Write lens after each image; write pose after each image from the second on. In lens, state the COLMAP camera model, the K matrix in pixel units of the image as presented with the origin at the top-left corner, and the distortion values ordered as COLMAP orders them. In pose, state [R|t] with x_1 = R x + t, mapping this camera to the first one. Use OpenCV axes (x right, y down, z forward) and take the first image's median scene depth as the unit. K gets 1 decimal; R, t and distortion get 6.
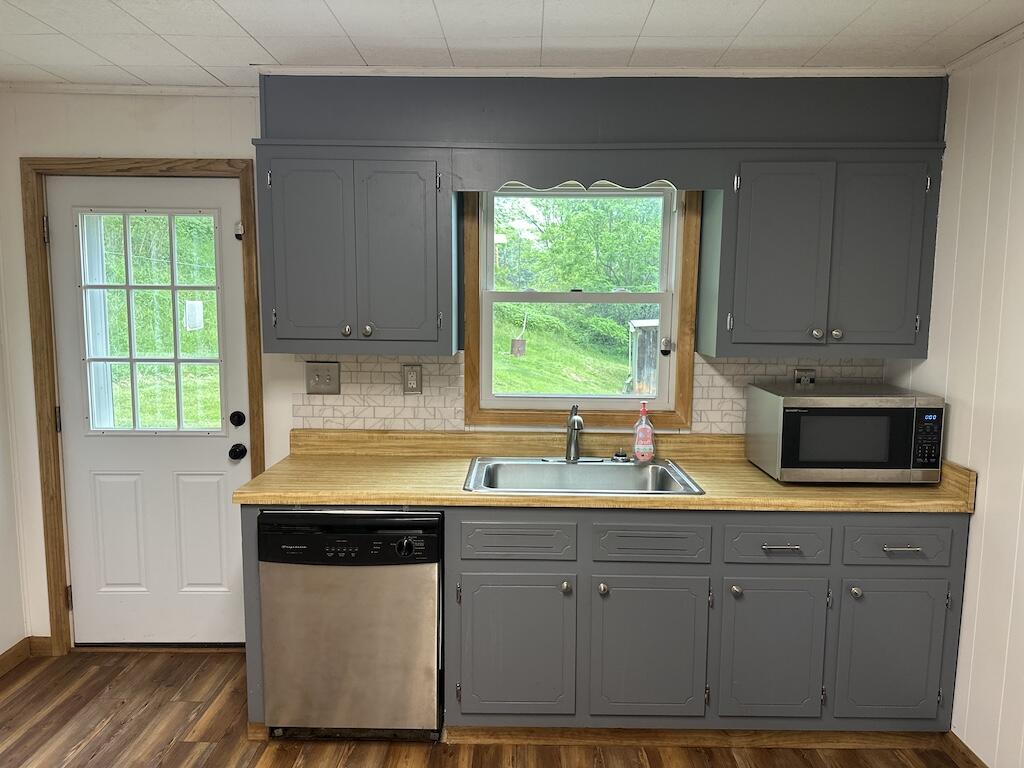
lens RADIAL K [[719.0, 0, 515.1], [0, 719.0, 378.9], [0, 0, 1]] dist [0.043243, -0.051279]
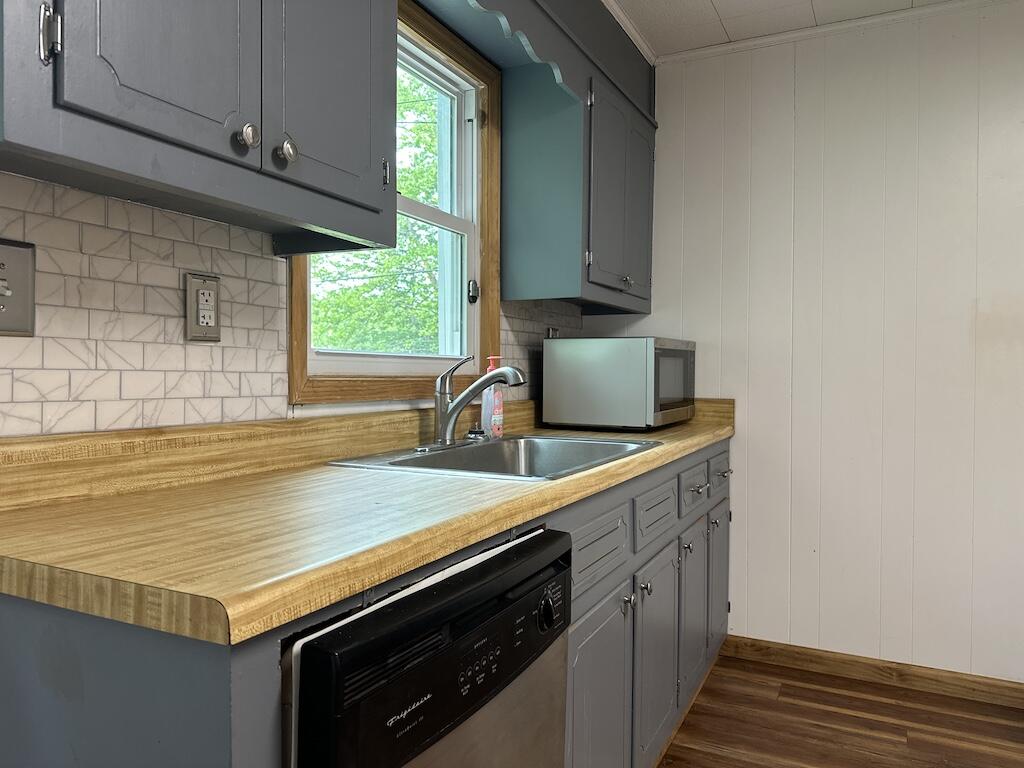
lens RADIAL K [[719.0, 0, 517.3], [0, 719.0, 380.2], [0, 0, 1]] dist [0.043243, -0.051279]
pose [[0.436028, -0.015243, 0.899804, -0.461792], [0.095953, 0.994944, -0.029642, 0.076724], [-0.894803, 0.099263, 0.435286, 0.633313]]
